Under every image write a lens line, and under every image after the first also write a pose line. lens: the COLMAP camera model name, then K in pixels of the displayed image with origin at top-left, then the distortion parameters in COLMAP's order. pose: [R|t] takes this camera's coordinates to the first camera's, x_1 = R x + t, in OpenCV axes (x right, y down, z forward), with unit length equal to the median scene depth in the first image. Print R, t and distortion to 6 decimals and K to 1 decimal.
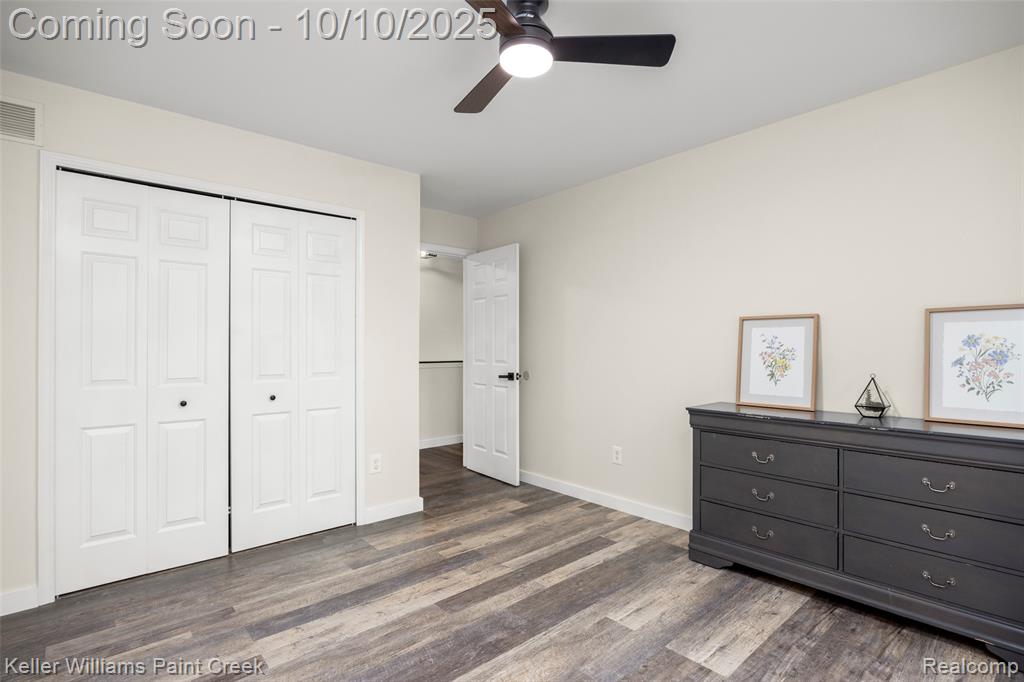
lens RADIAL K [[507.8, 0, 510.9], [0, 507.8, 338.1], [0, 0, 1]] dist [-0.003272, -0.000795]
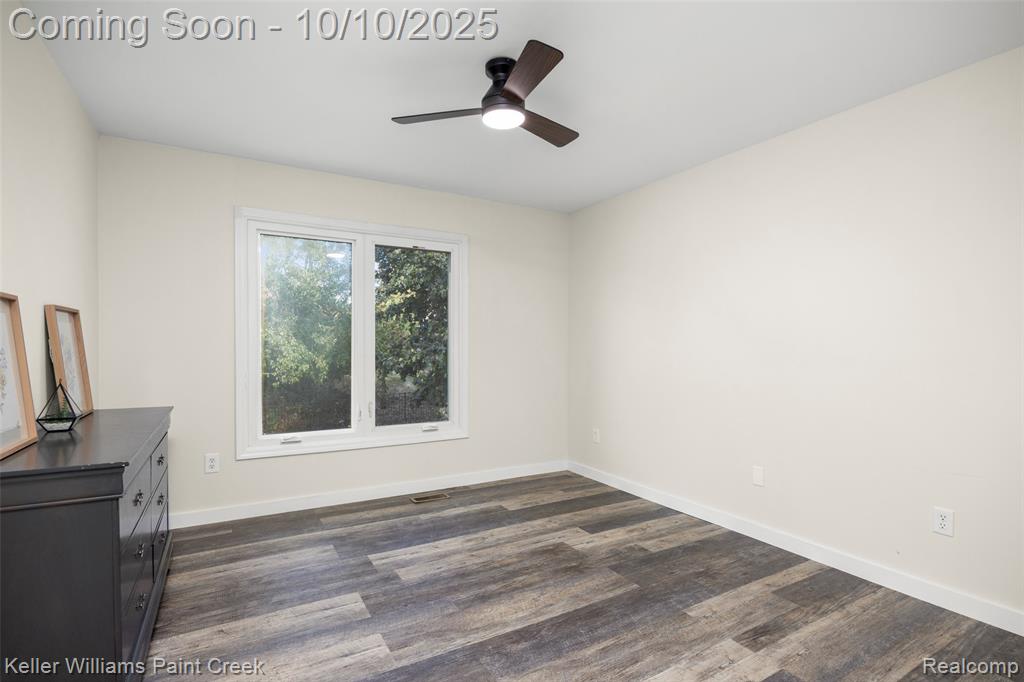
lens RADIAL K [[507.8, 0, 509.3], [0, 507.8, 343.8], [0, 0, 1]] dist [-0.003272, -0.000795]
pose [[-0.981334, 0.002127, 0.192298, -0.205048], [0.000359, 0.999957, -0.009228, 0.022674], [-0.192310, -0.008986, -0.981293, 2.021552]]
